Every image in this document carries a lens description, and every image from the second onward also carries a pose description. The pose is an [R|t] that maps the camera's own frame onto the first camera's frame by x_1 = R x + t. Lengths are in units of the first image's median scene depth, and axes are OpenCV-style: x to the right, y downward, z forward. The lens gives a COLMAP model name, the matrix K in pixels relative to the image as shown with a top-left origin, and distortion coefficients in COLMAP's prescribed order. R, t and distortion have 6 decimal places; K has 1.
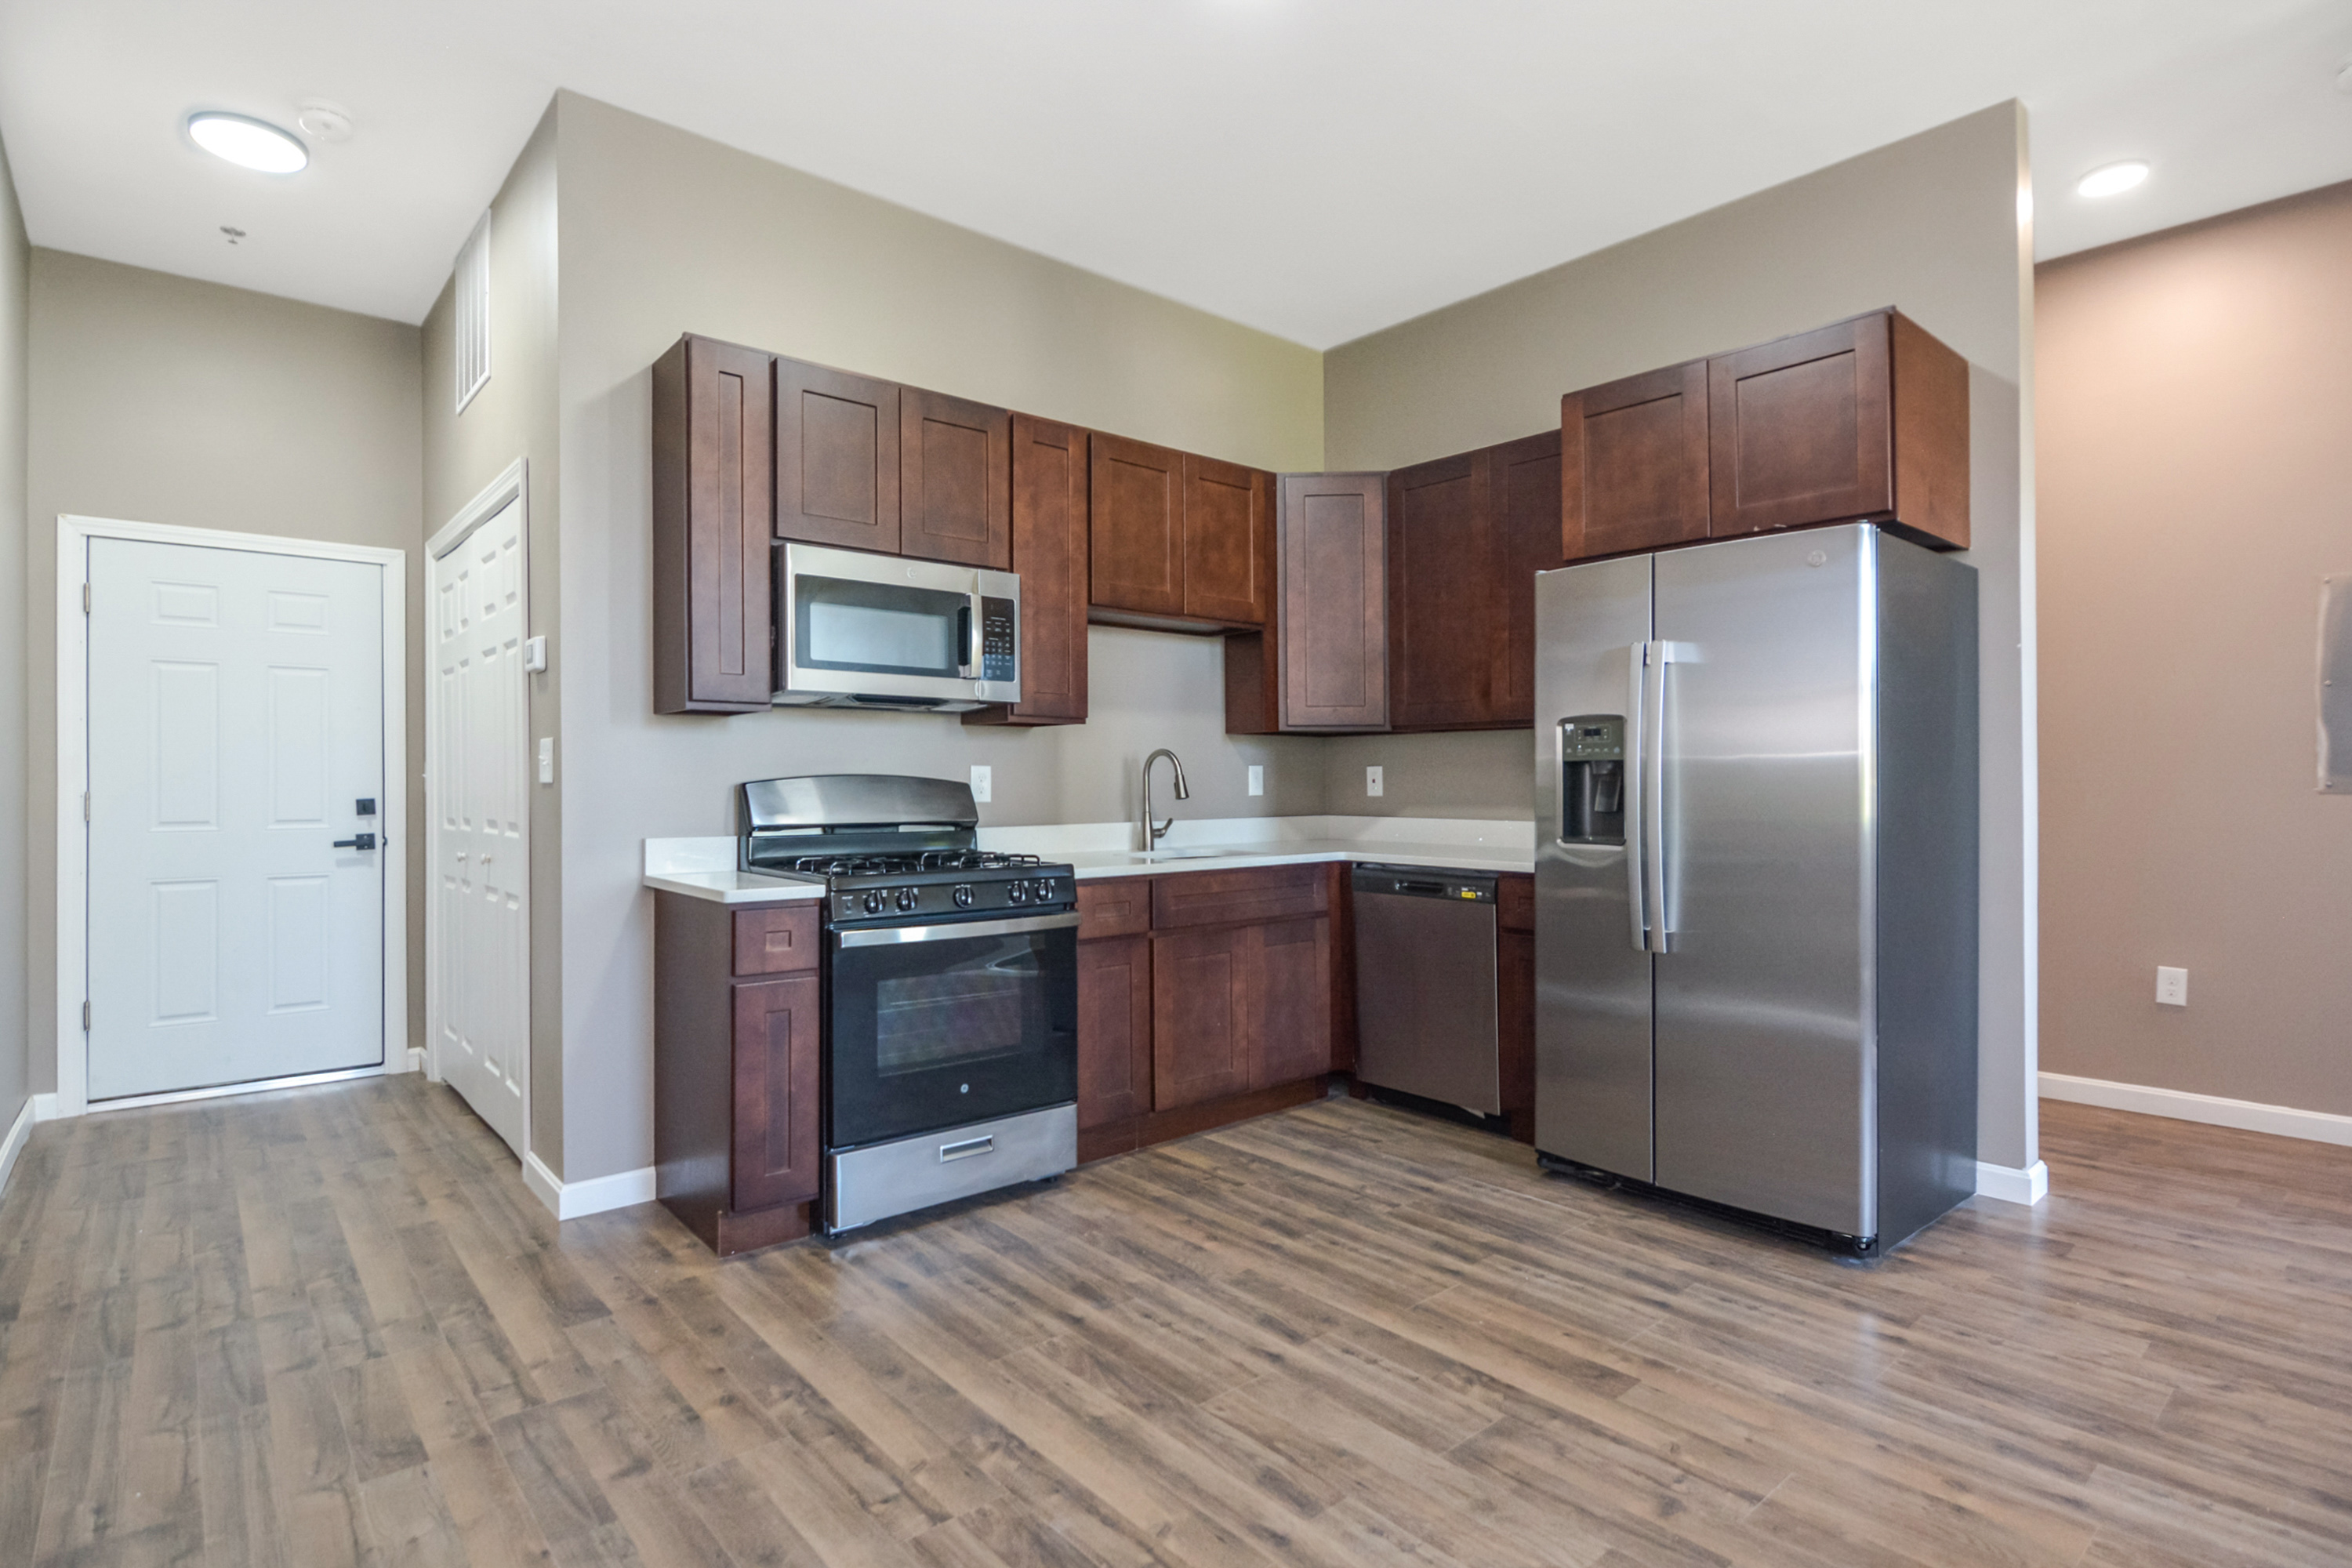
lens RADIAL K [[1166.3, 0, 1176.0], [0, 1166.3, 784.0], [0, 0, 1]] dist [-0.003282, -0.002266]
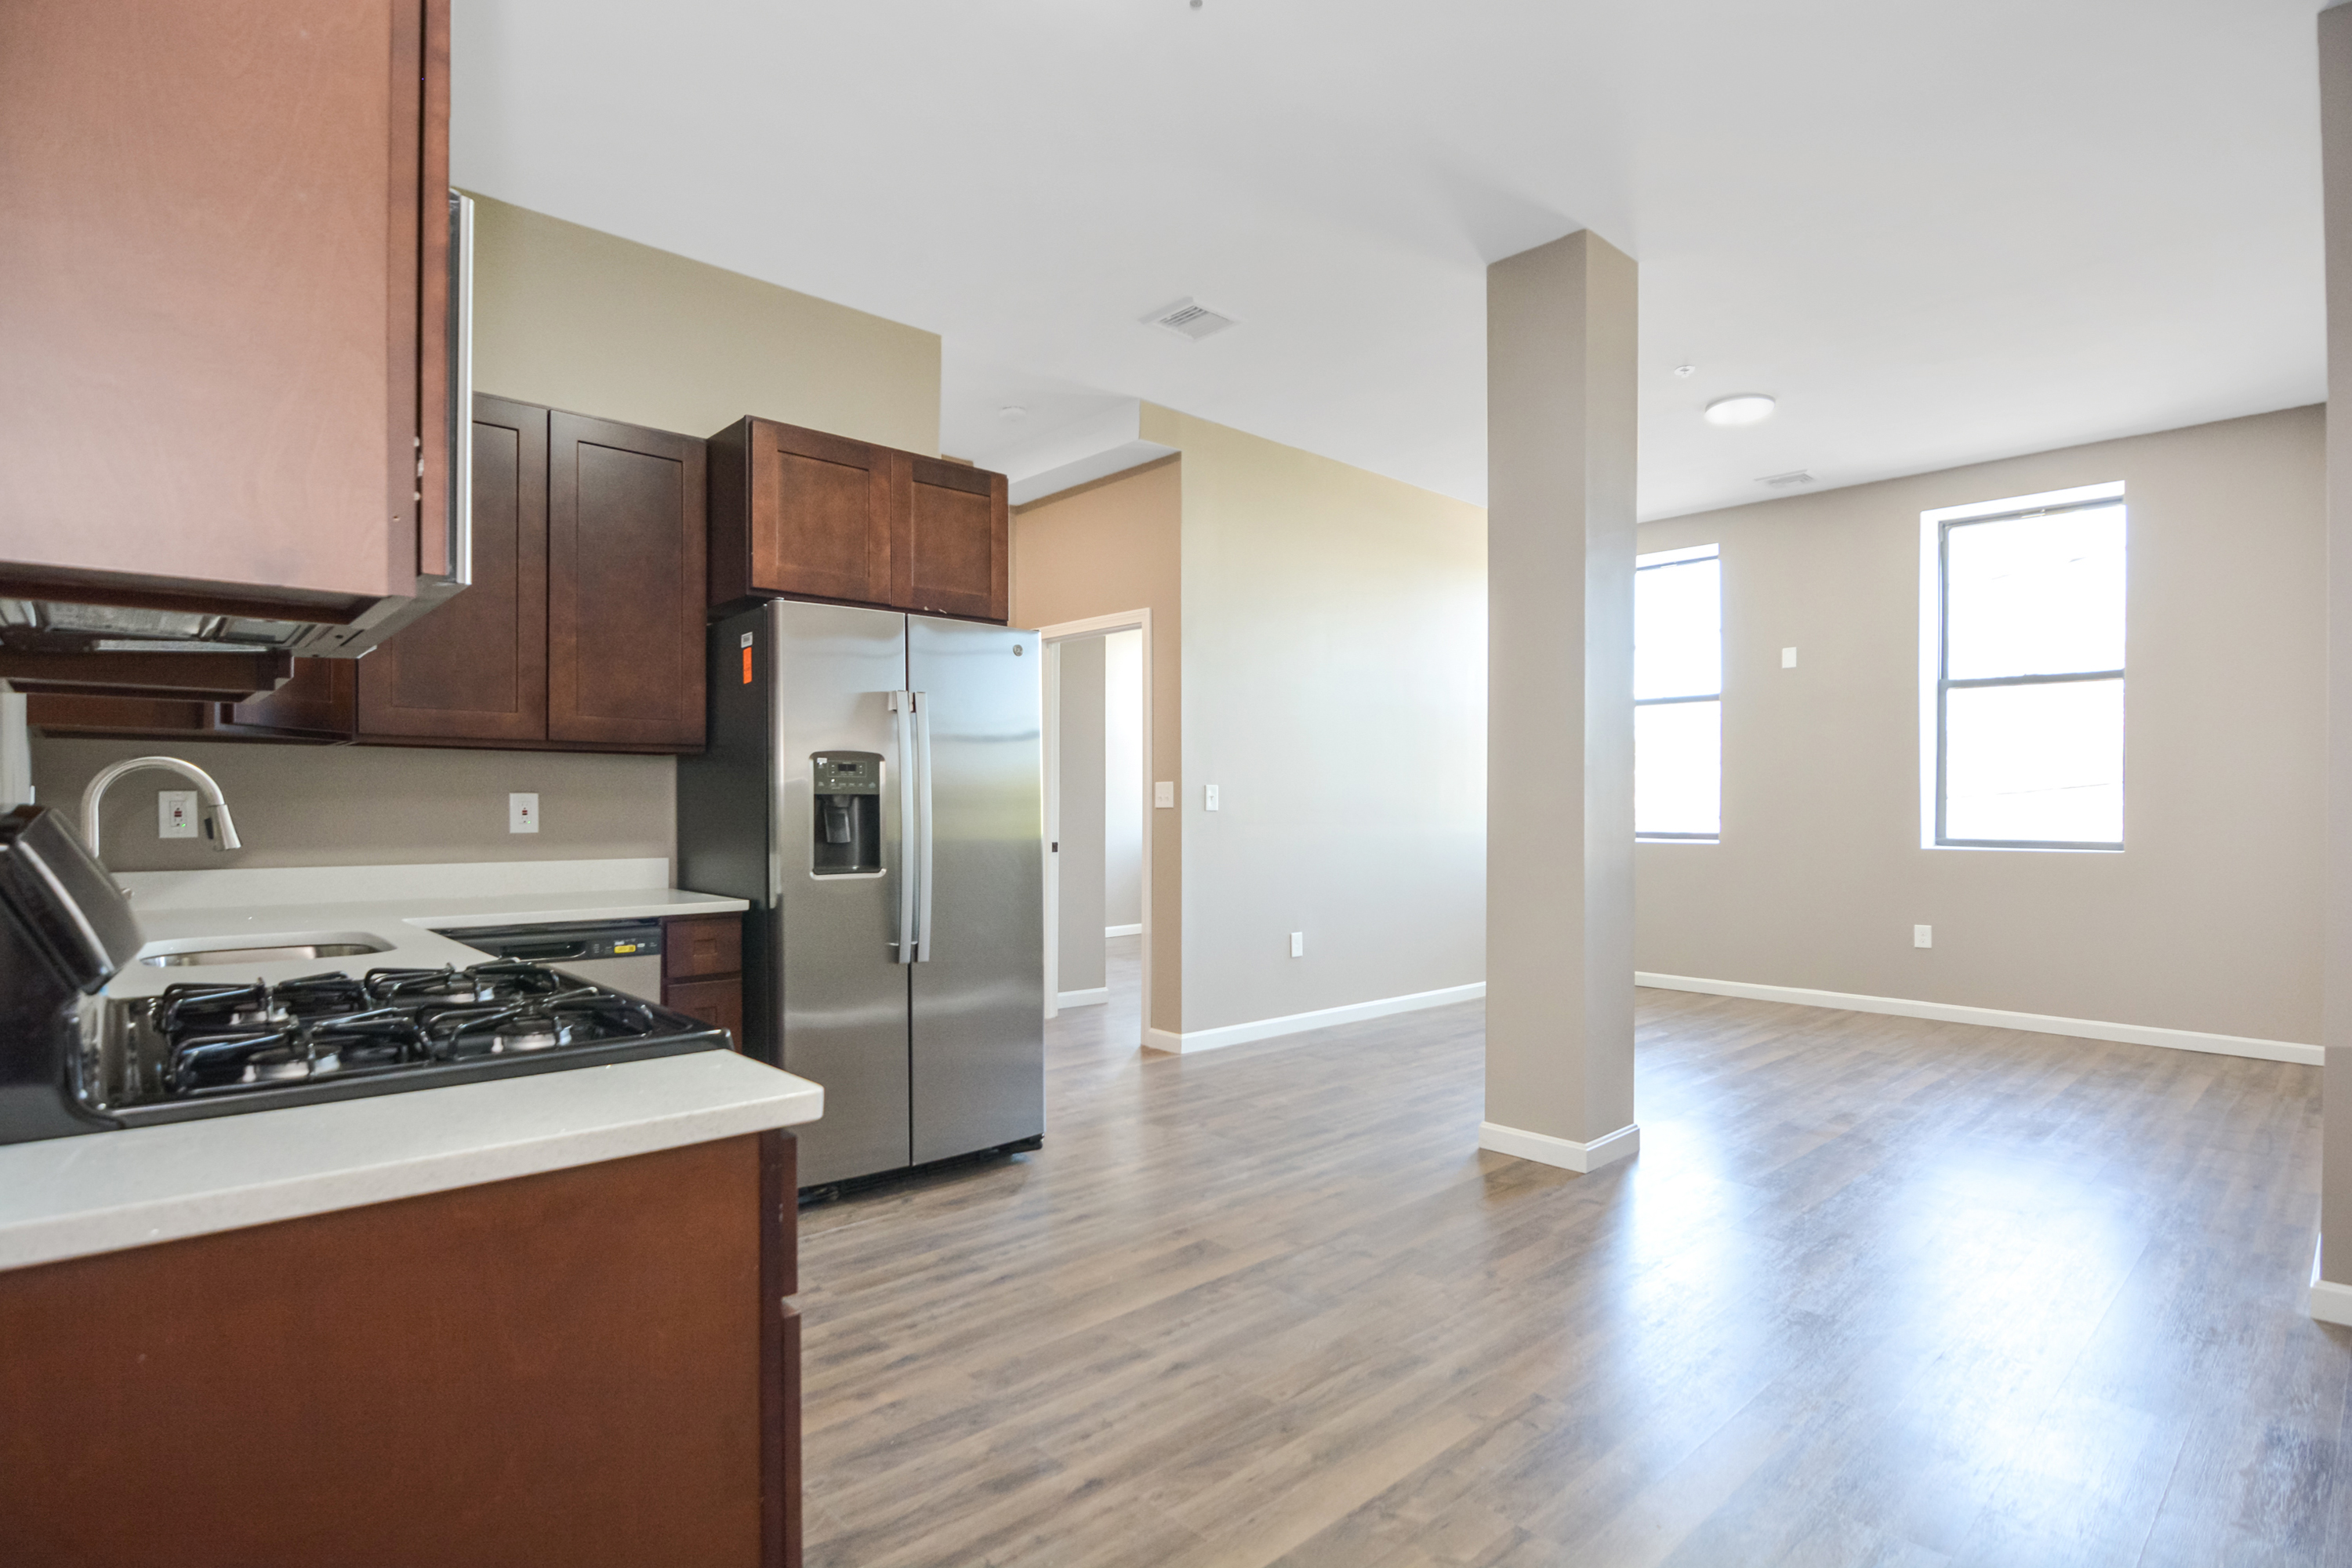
lens RADIAL K [[1098.8, 0, 1167.9], [0, 1098.8, 814.5], [0, 0, 1]] dist [-0.000423, -0.000278]
pose [[0.003058, -0.005803, 0.999978, -0.722069], [-0.001817, 0.999981, 0.005808, -0.009387], [-0.999994, -0.001835, 0.003048, 0.805582]]
